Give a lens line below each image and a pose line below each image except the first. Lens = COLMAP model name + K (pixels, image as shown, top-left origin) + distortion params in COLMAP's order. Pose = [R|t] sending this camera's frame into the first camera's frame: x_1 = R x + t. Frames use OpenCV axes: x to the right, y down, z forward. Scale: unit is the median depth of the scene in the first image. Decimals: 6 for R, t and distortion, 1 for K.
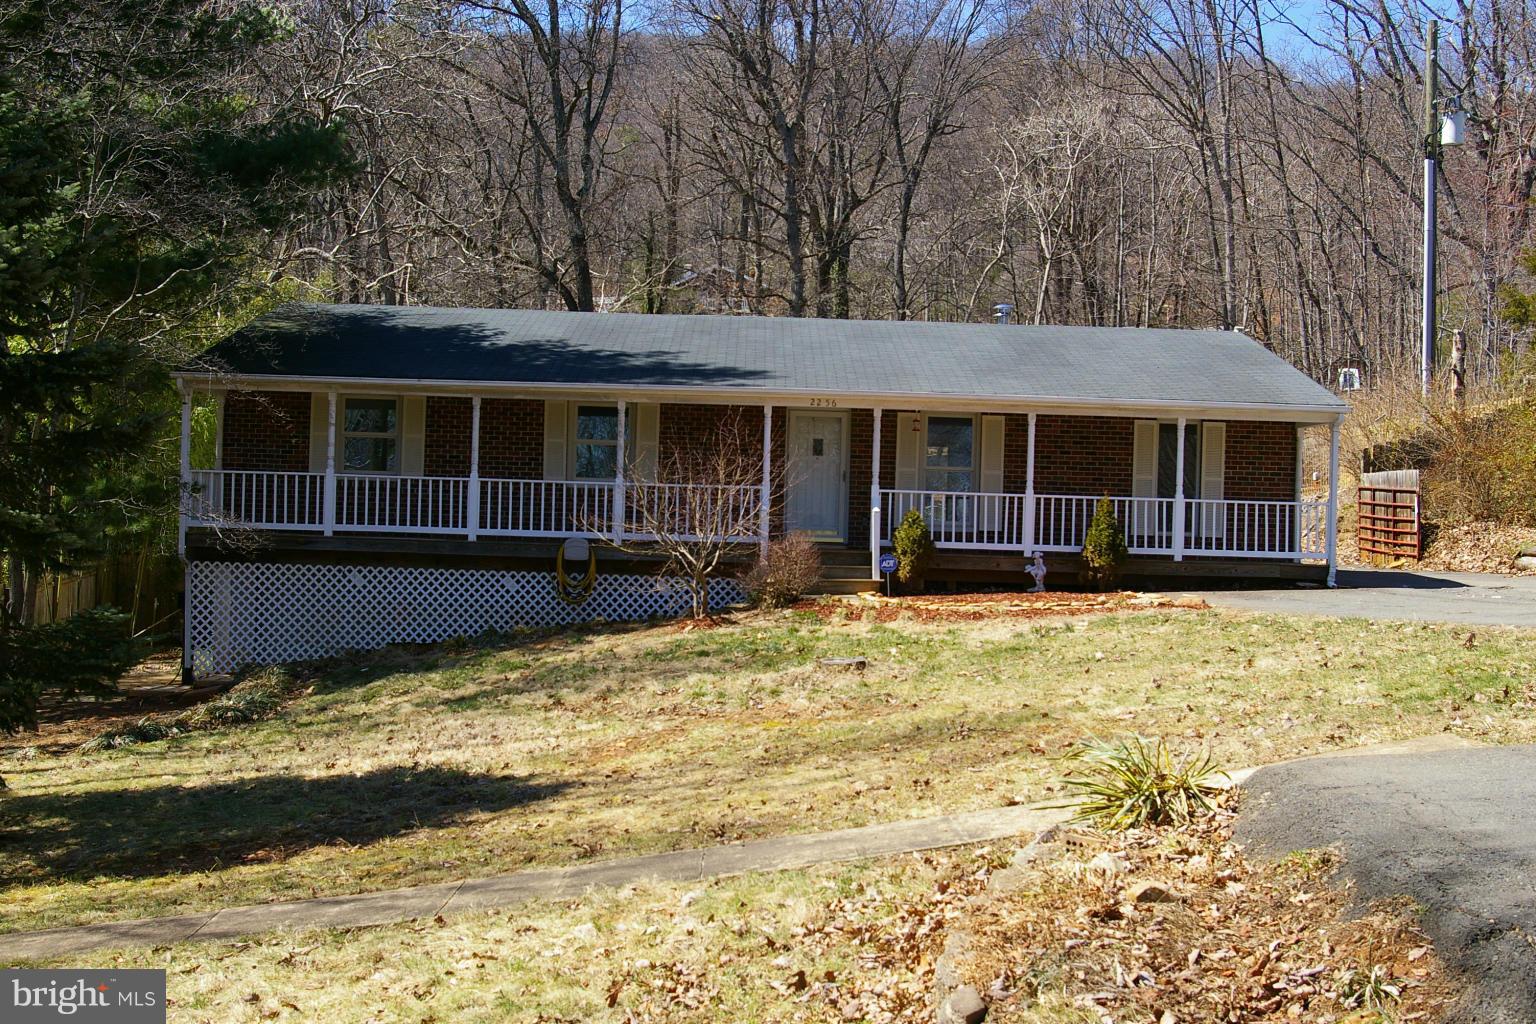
lens RADIAL K [[1925.2, 0, 768.0], [0, 1925.2, 512.0], [0, 0, 1]] dist [-0.037173, -0.002406]
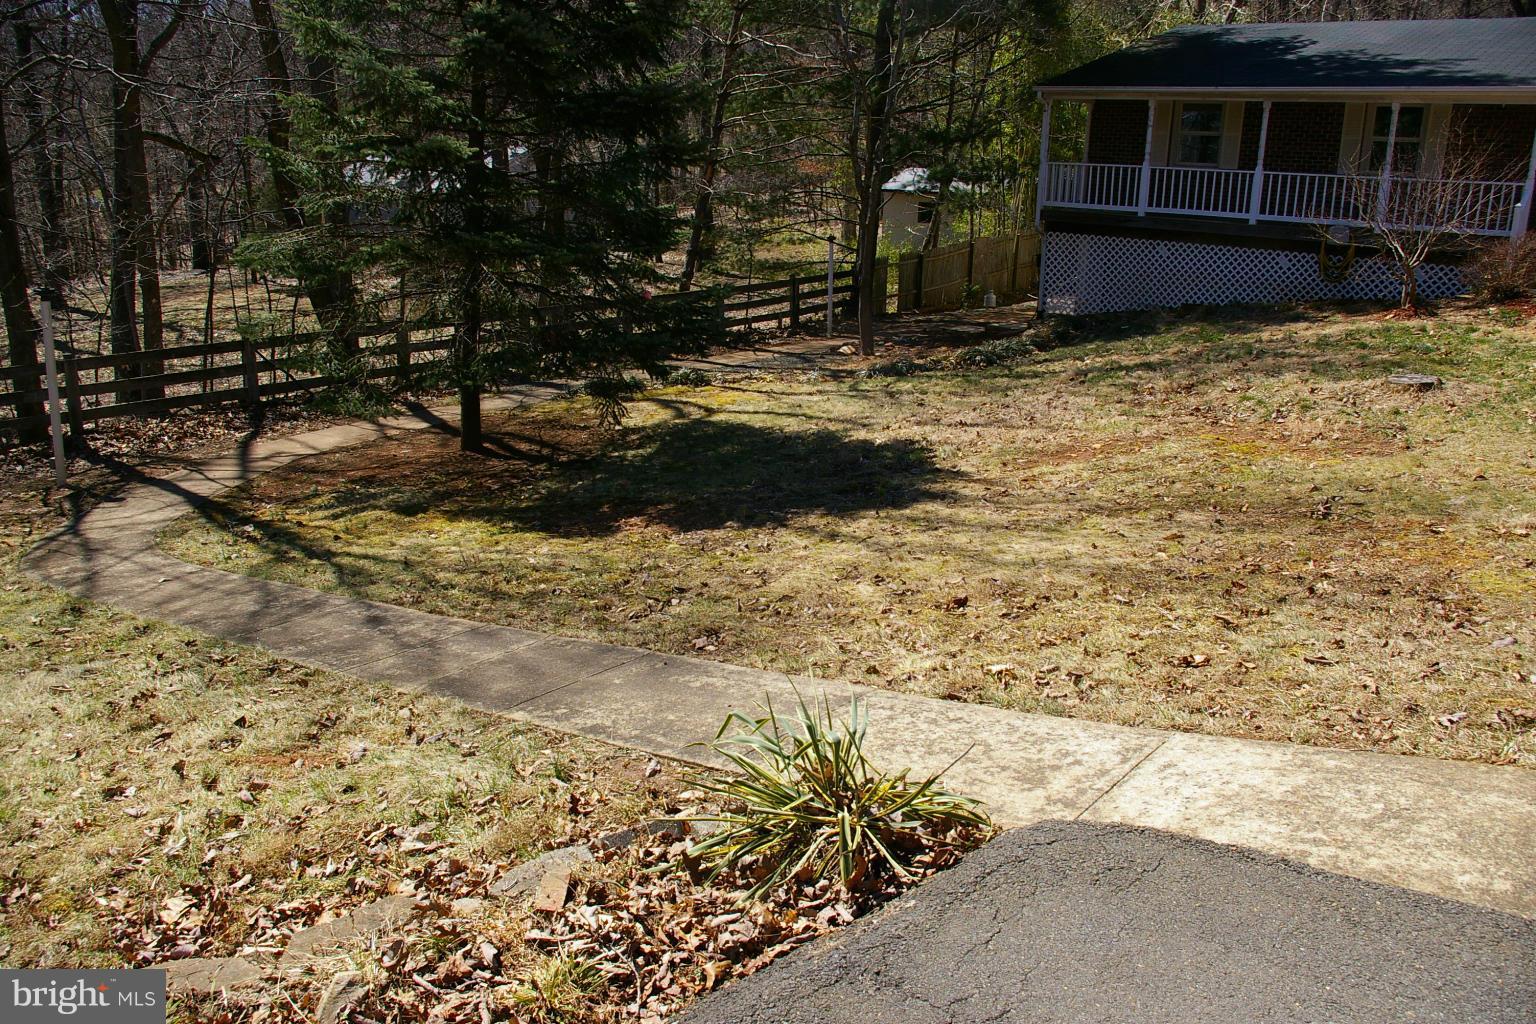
lens RADIAL K [[1220.2, 0, 768.0], [0, 1220.2, 512.0], [0, 0, 1]] dist [-0.097816, 0.049366]
pose [[0.756209, 0.176441, -0.630092, 0.121175], [0.001317, 0.962546, 0.271116, -0.015234], [0.654329, -0.205850, 0.727653, 0.212008]]
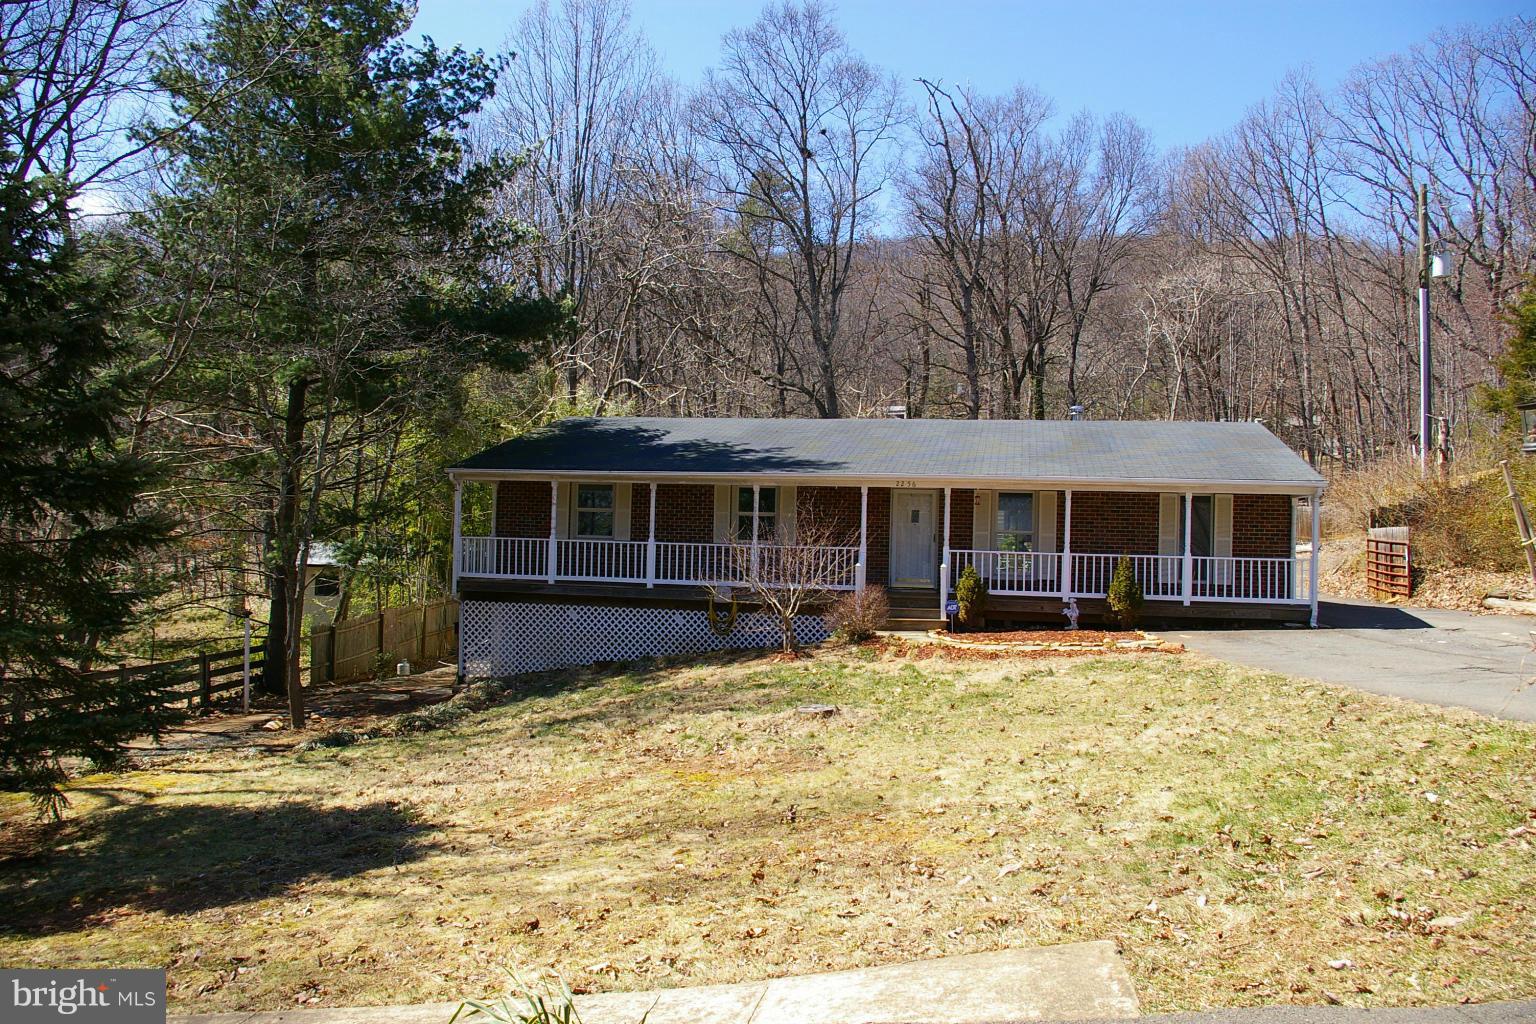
lens RADIAL K [[1220.2, 0, 768.0], [0, 1220.2, 512.0], [0, 0, 1]] dist [-0.097816, 0.049366]
pose [[0.977678, -0.008088, -0.209952, 0.110670], [0.002945, 0.999688, -0.024799, -0.017224], [0.210087, 0.023627, 0.977397, 0.164129]]
